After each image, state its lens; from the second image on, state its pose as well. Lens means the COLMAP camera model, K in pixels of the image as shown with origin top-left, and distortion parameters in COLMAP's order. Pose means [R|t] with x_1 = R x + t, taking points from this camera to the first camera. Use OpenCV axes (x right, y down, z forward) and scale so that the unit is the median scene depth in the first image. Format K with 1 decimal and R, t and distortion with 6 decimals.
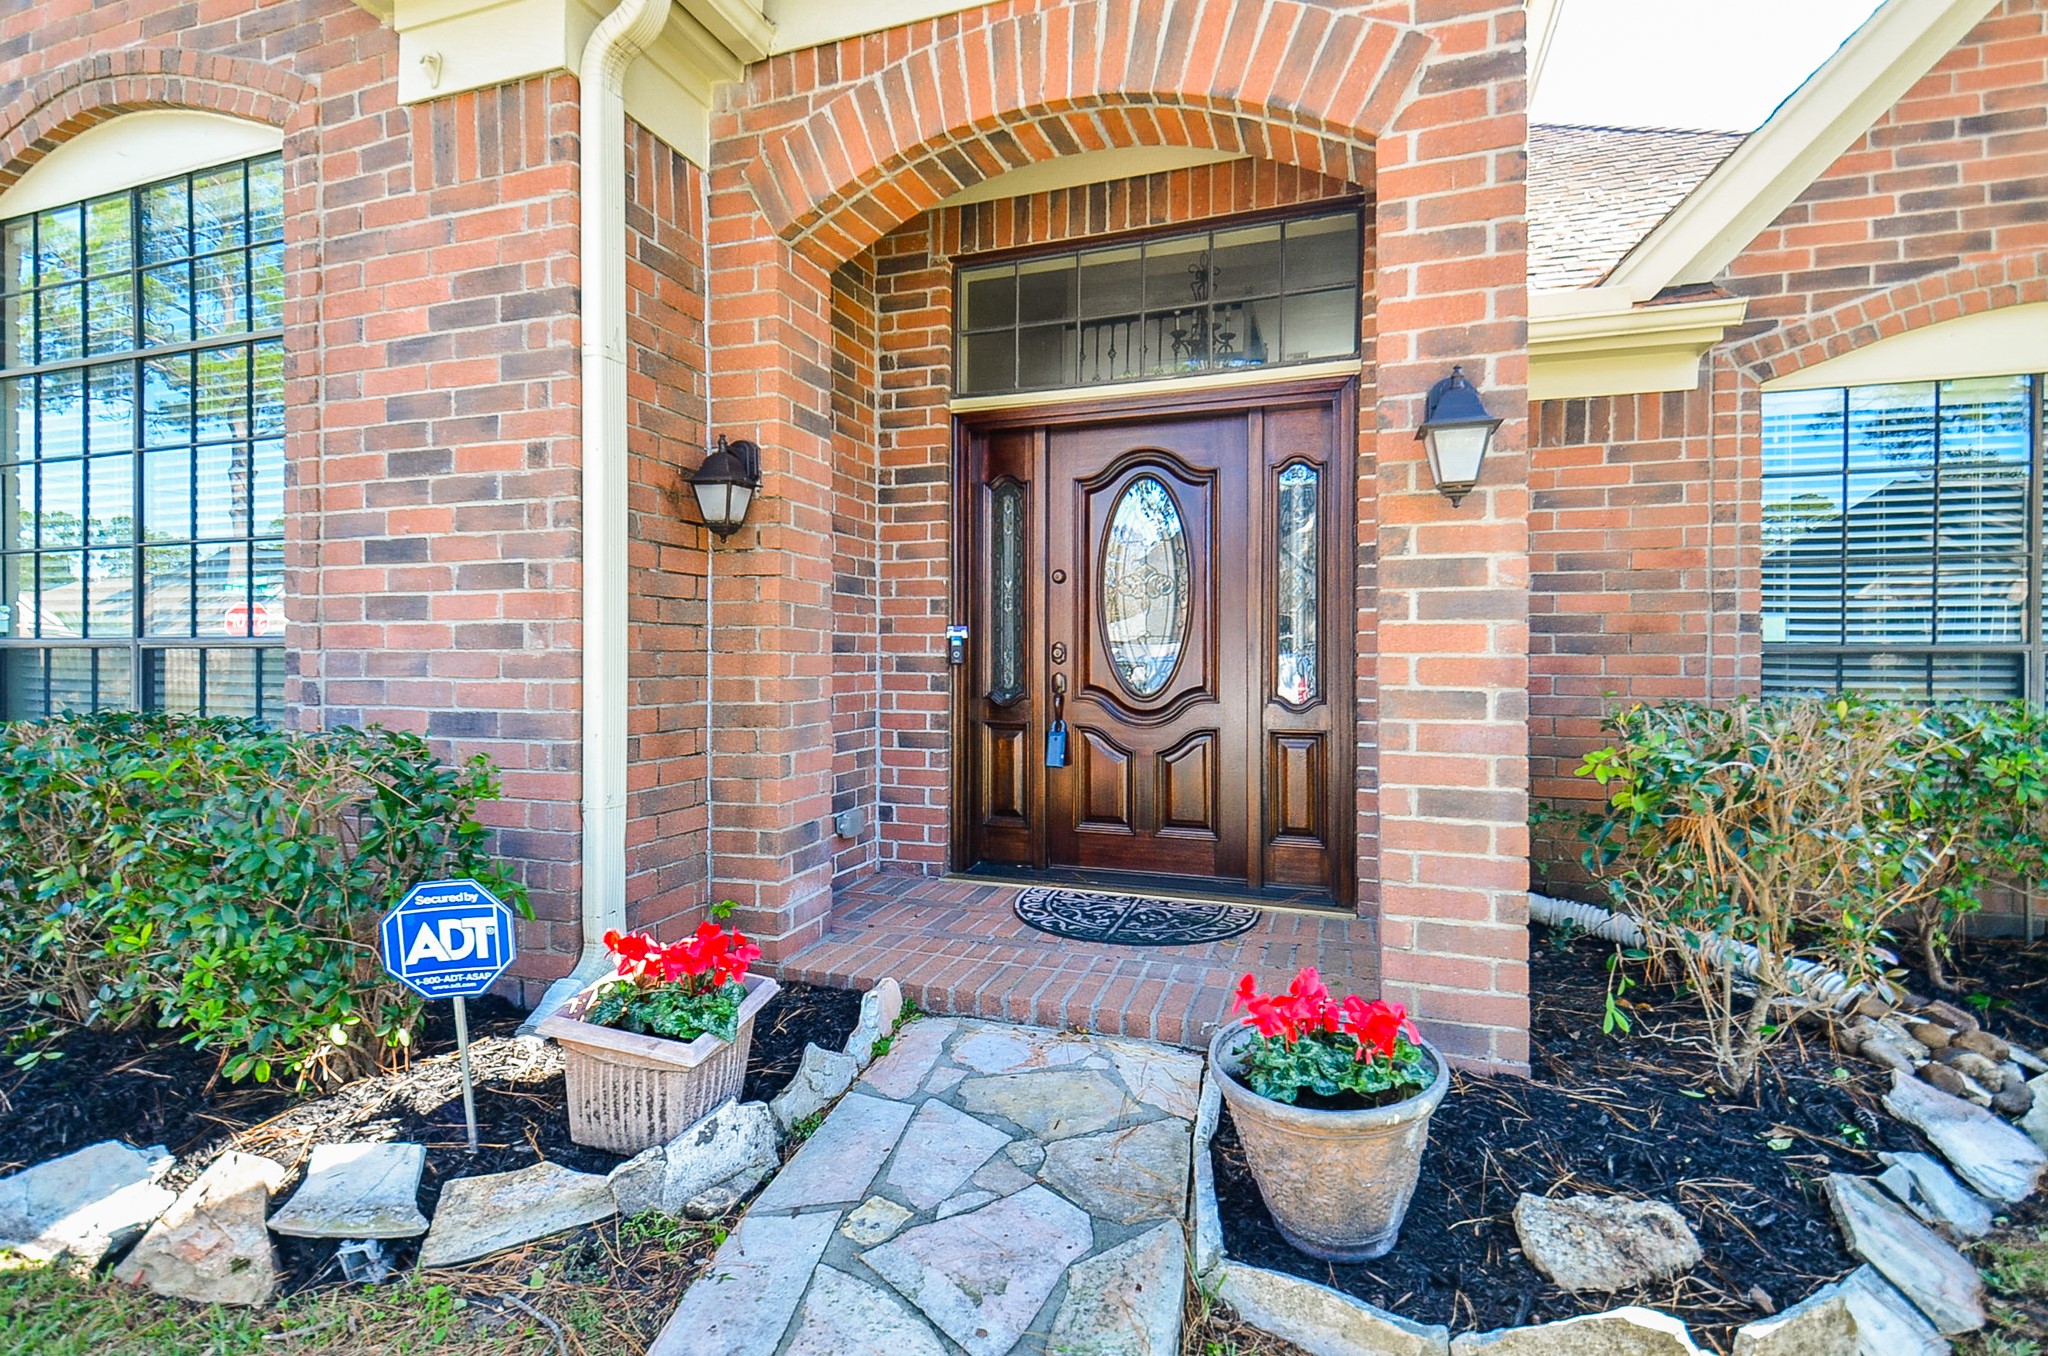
lens RADIAL K [[943.0, 0, 1022.9], [0, 943.0, 677.9], [0, 0, 1]] dist [-0.003917, -0.001581]
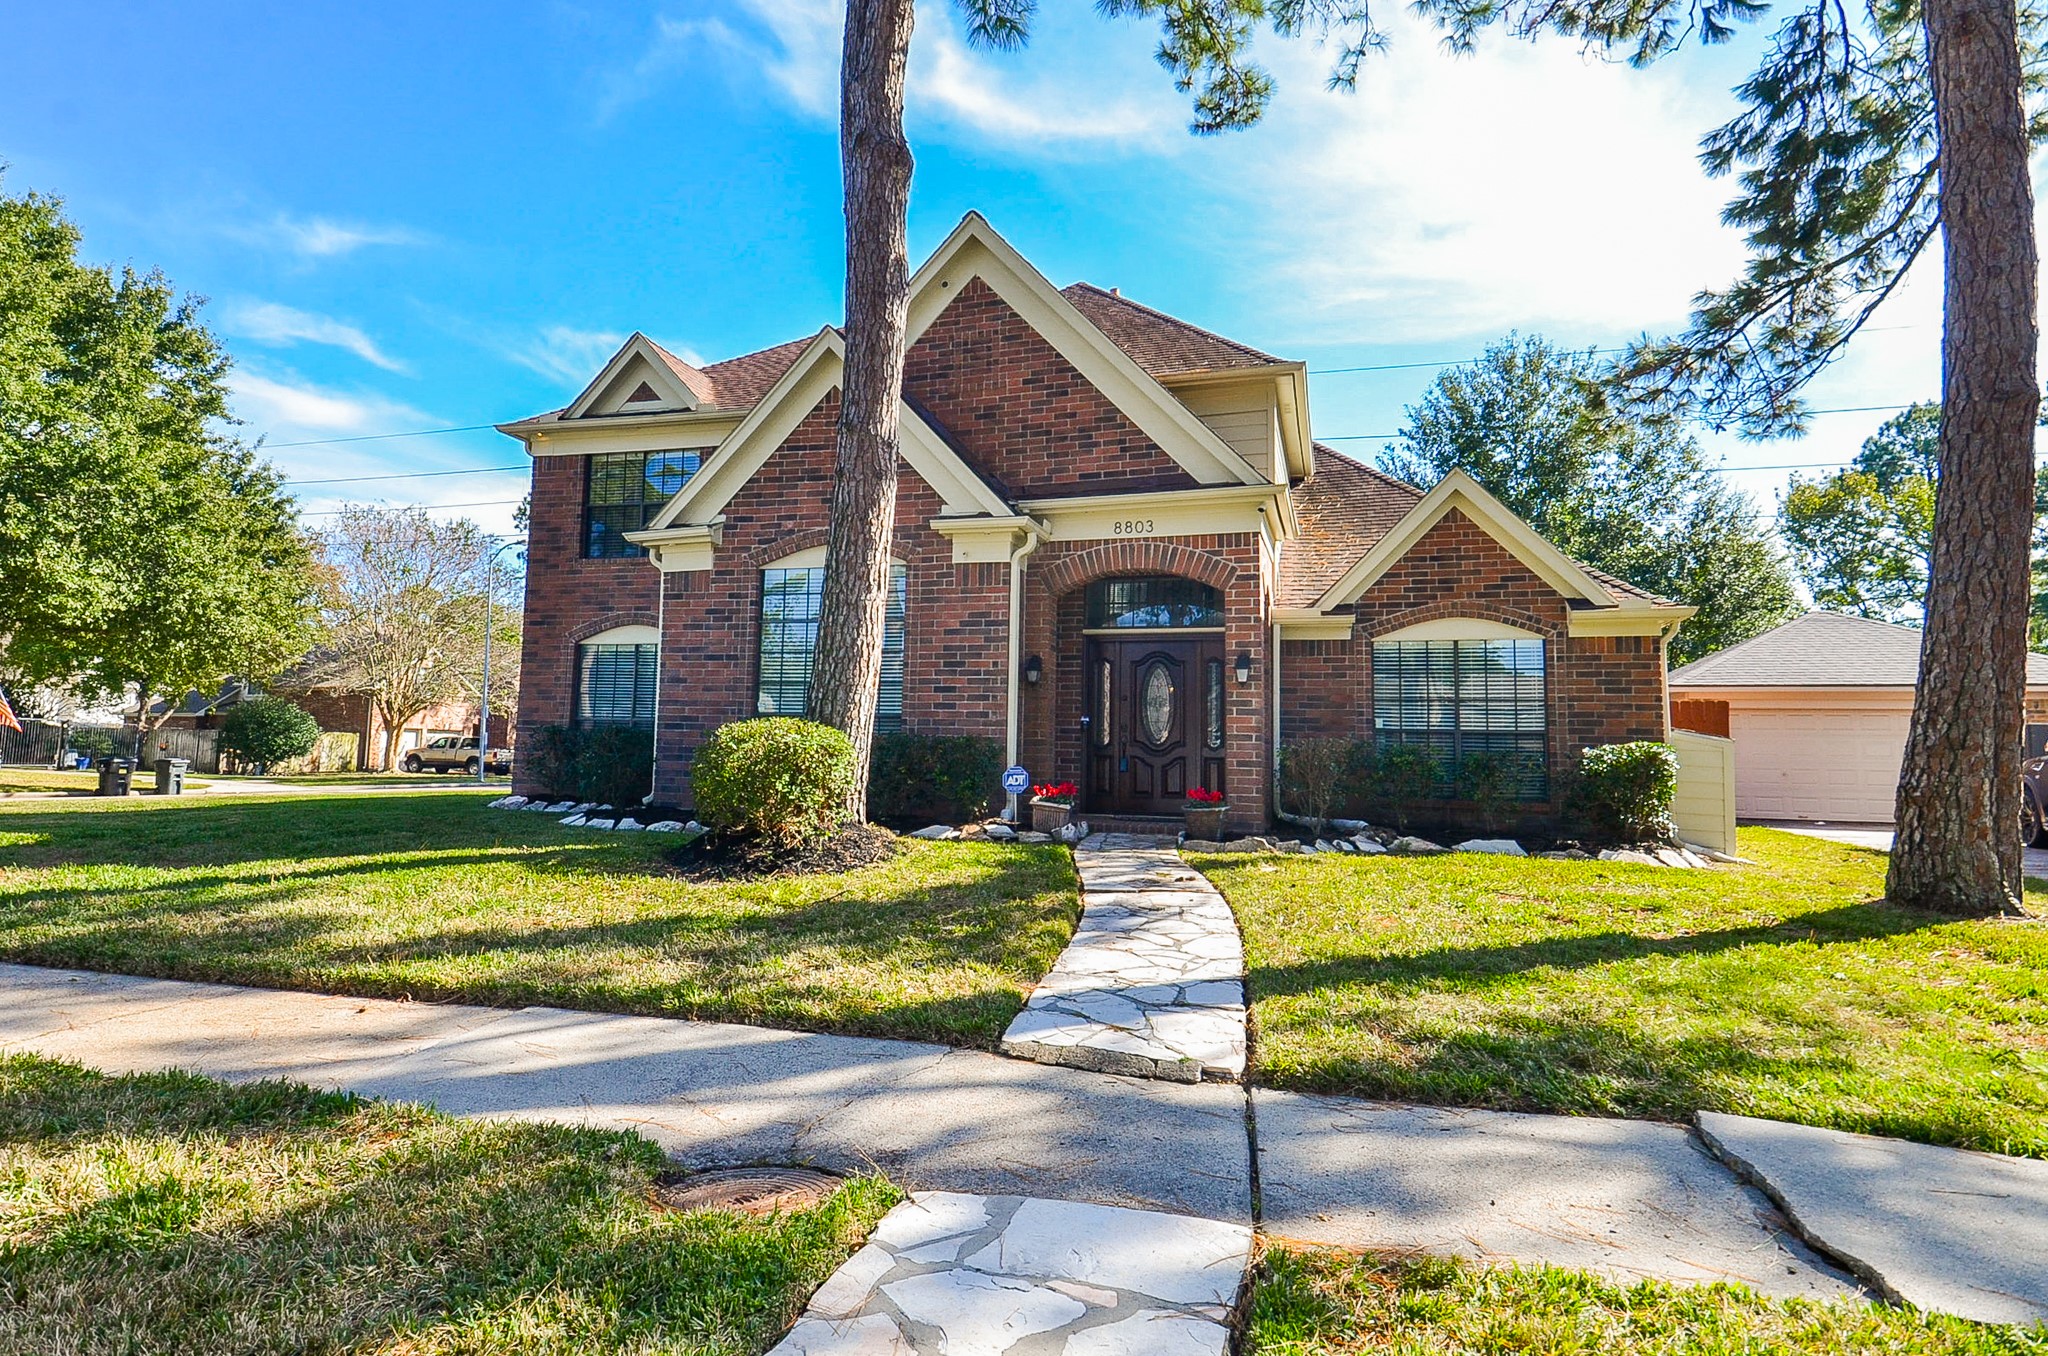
lens RADIAL K [[1107.4, 0, 1012.5], [0, 1107.4, 660.4], [0, 0, 1]] dist [0.034483, 0.000316]
pose [[0.999068, 0.023789, 0.036017, -0.469768], [-0.019374, 0.992787, -0.118315, 0.192368], [-0.038572, 0.117507, 0.992323, -2.492569]]
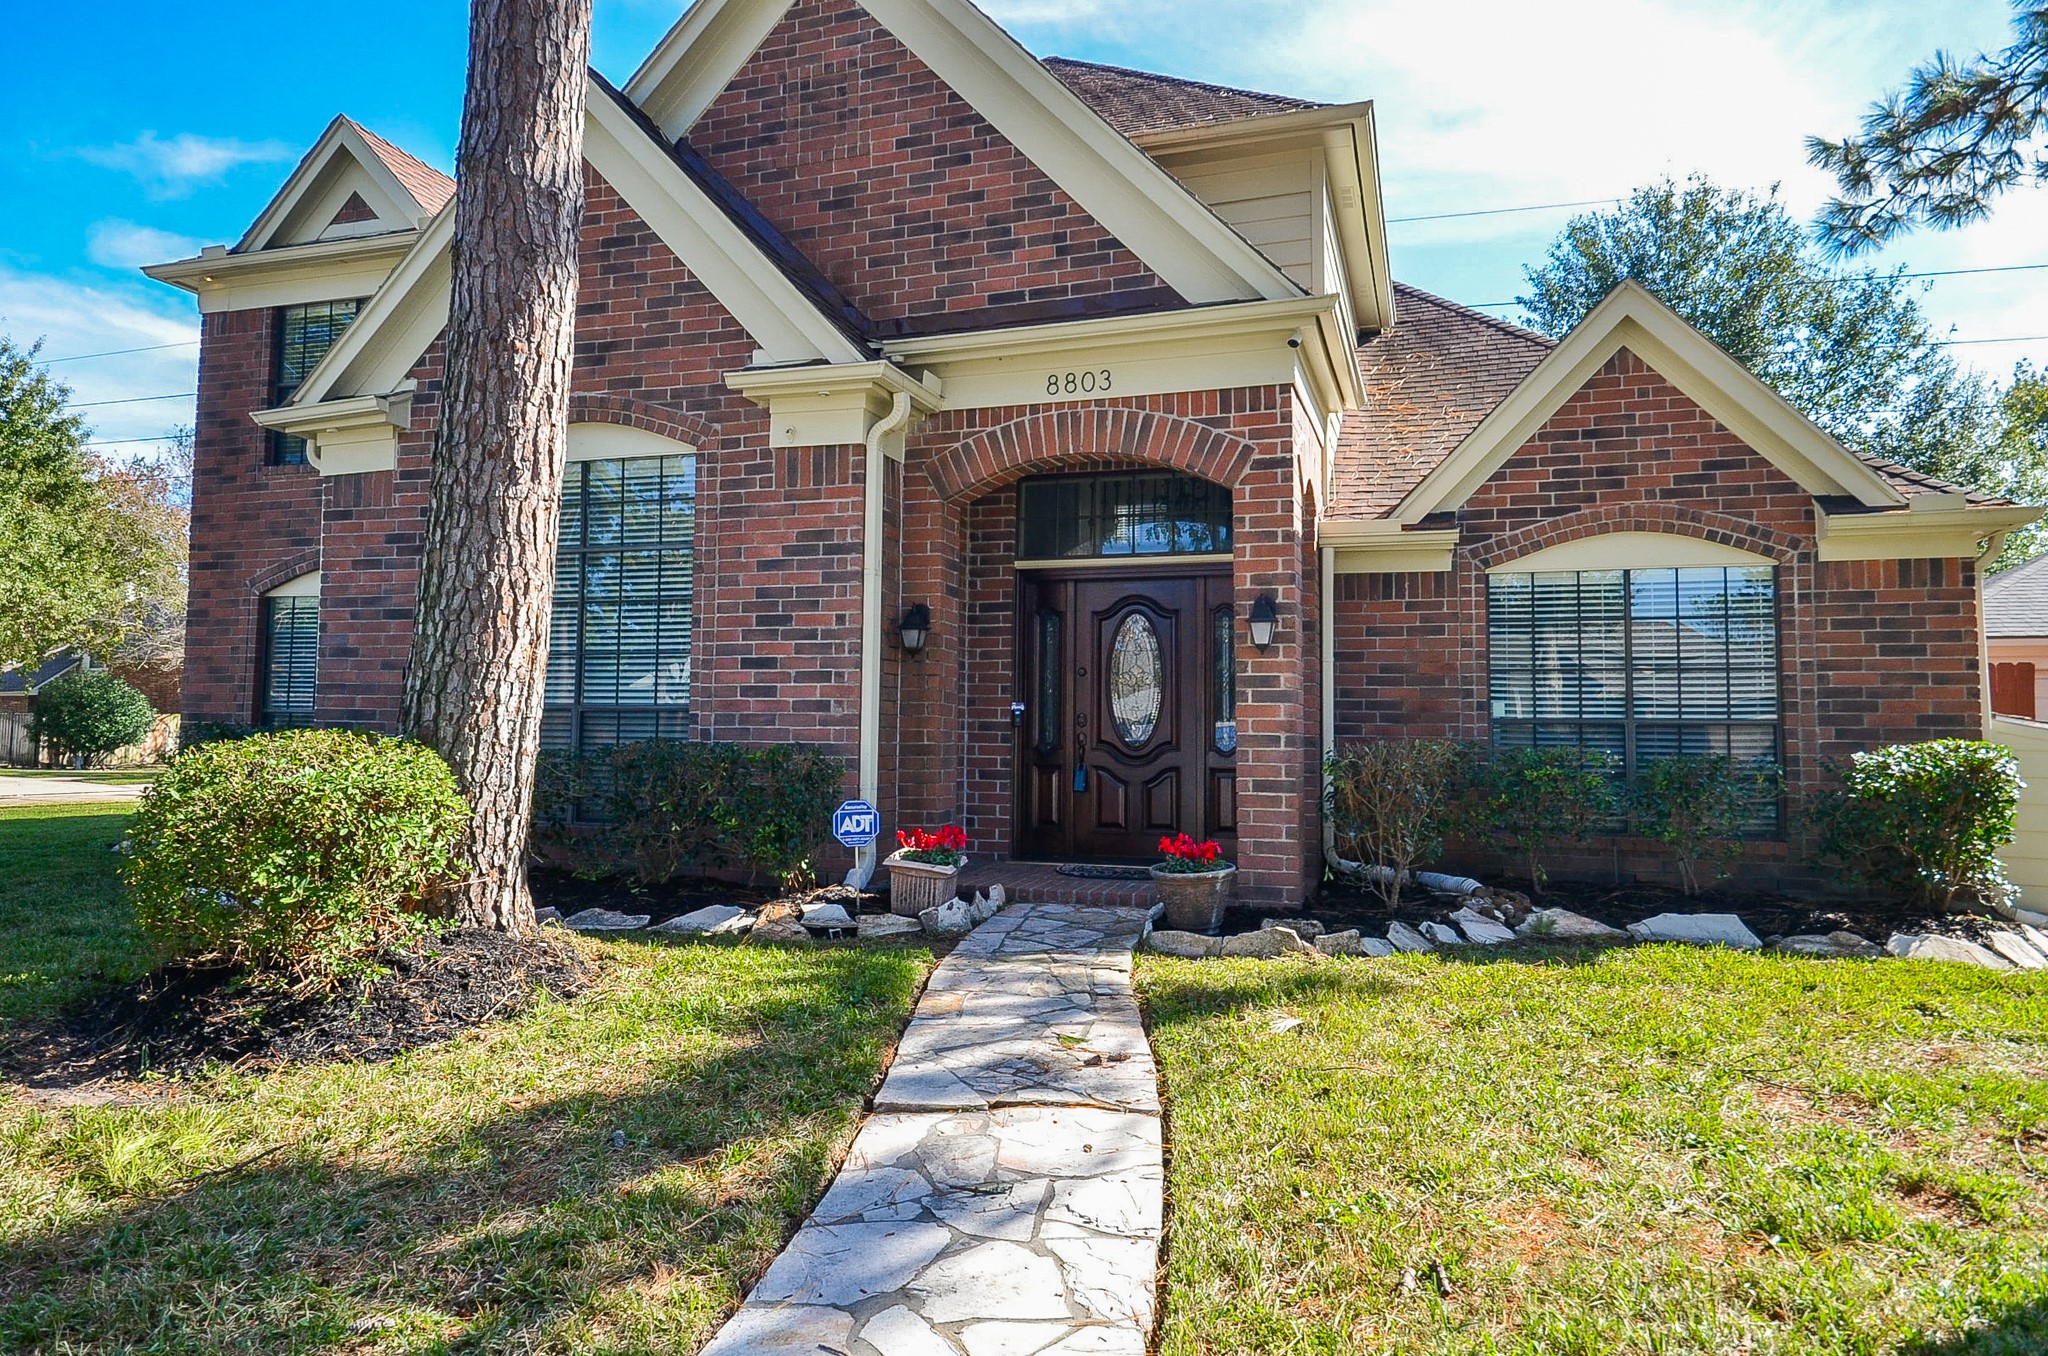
lens RADIAL K [[1315.1, 0, 1020.7], [0, 1315.1, 659.9], [0, 0, 1]] dist [0.004524, -0.004749]
pose [[0.999826, 0.010841, 0.015205, -0.123156], [-0.009519, 0.996382, -0.084458, 0.074983], [-0.016065, 0.084298, 0.996311, -1.496970]]
